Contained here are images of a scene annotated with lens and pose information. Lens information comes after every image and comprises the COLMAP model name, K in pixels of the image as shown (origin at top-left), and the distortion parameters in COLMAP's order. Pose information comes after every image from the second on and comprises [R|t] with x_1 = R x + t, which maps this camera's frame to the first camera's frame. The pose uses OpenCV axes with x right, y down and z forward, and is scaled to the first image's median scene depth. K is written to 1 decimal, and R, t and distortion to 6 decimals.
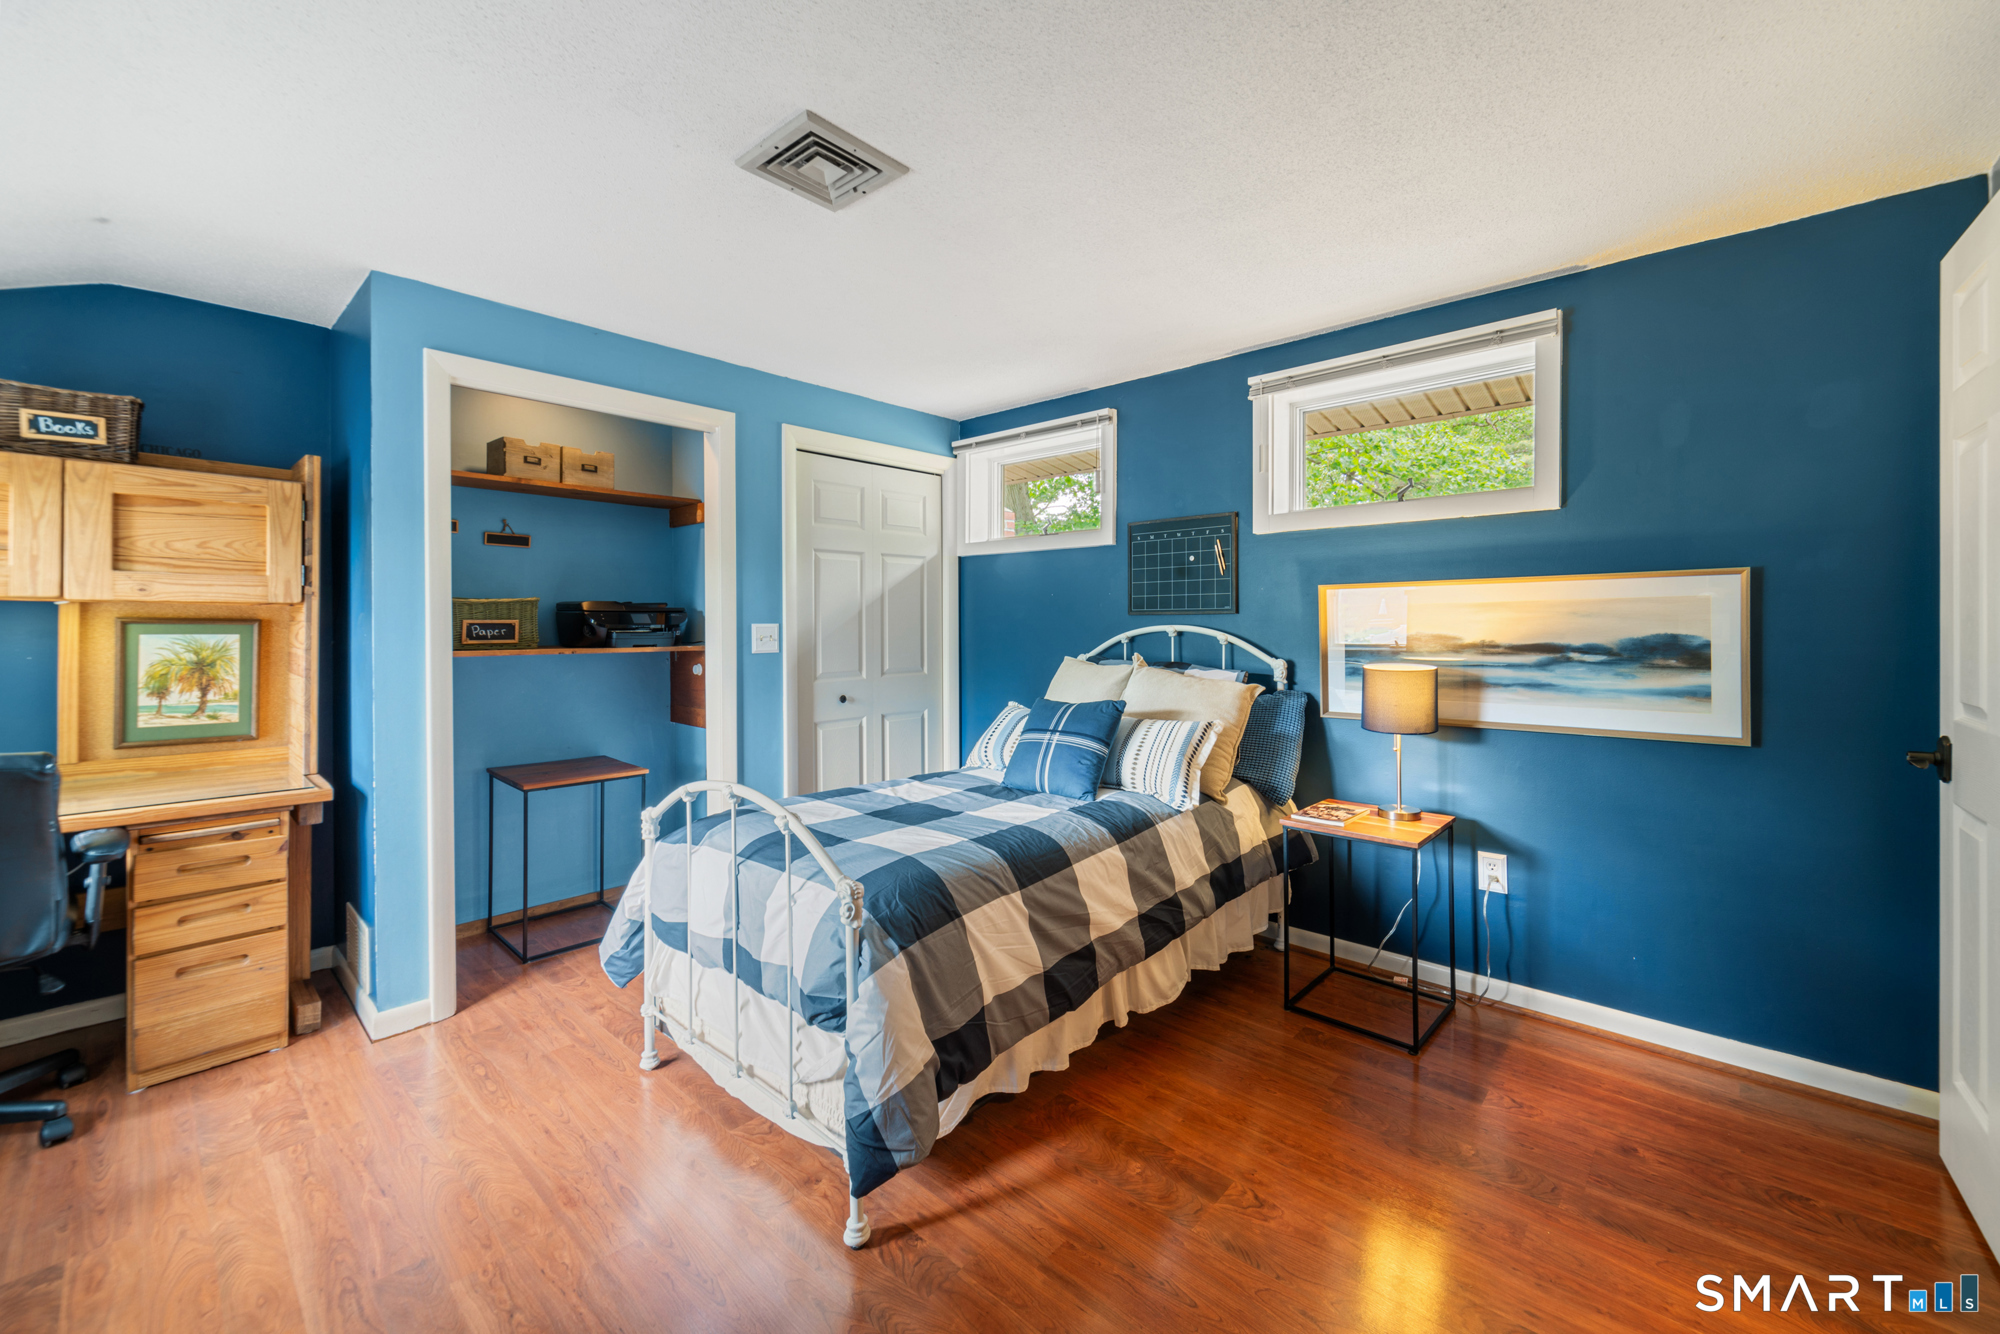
lens RADIAL K [[795.3, 0, 995.2], [0, 795.3, 623.5], [0, 0, 1]] dist [-0.000636, 0.000408]
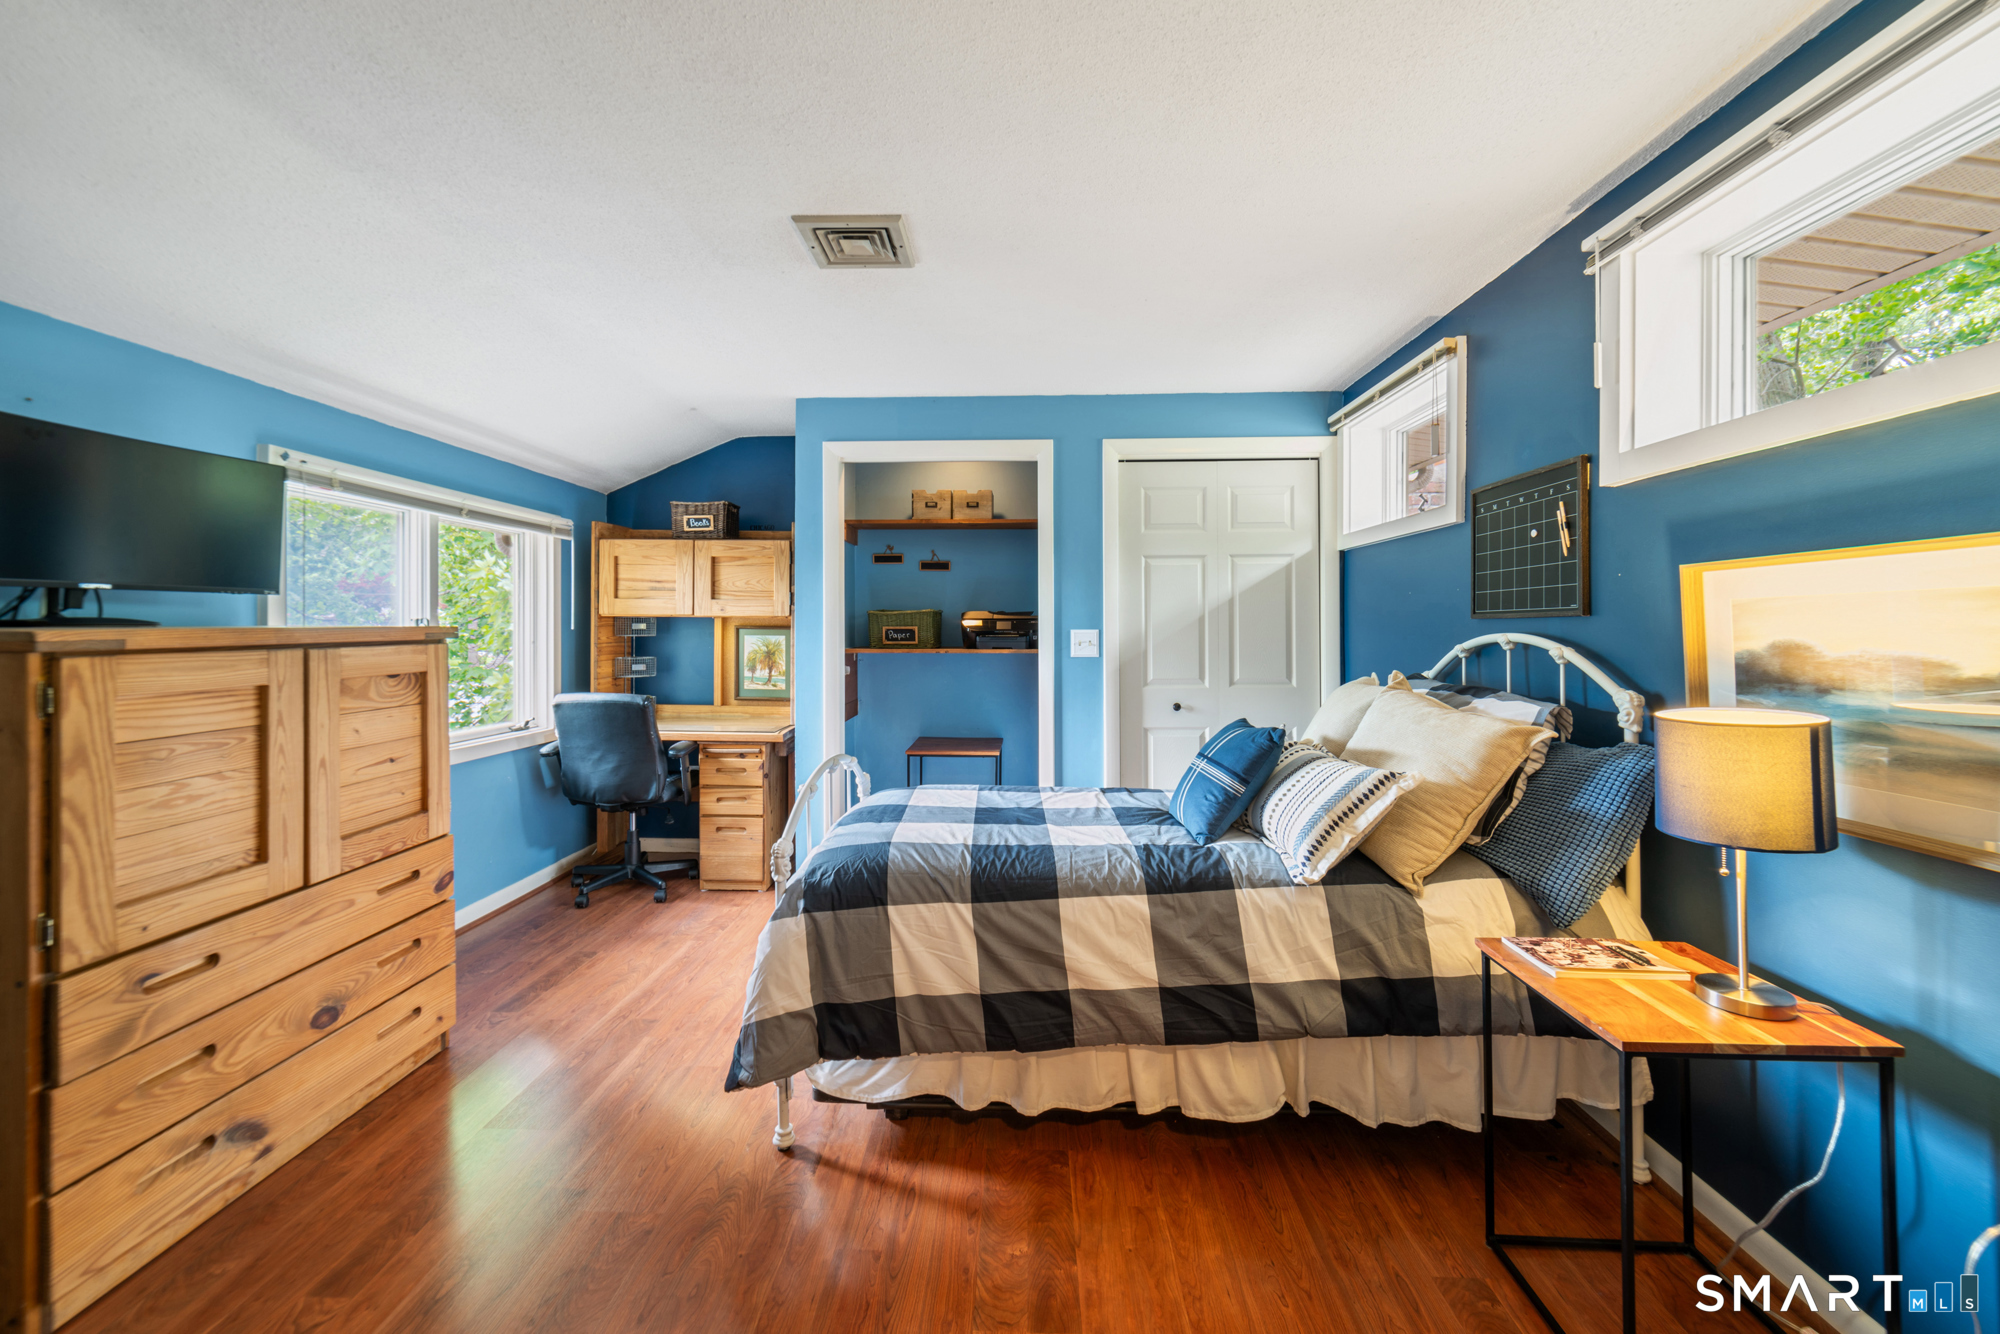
lens RADIAL K [[793.1, 0, 1001.0], [0, 793.1, 623.3], [0, 0, 1]] dist [0.001183, 0.000033]
pose [[0.646539, -0.003812, -0.762871, 0.614696], [-0.000984, 0.999983, -0.005830, -0.002883], [0.762880, 0.004520, 0.646524, 0.302997]]
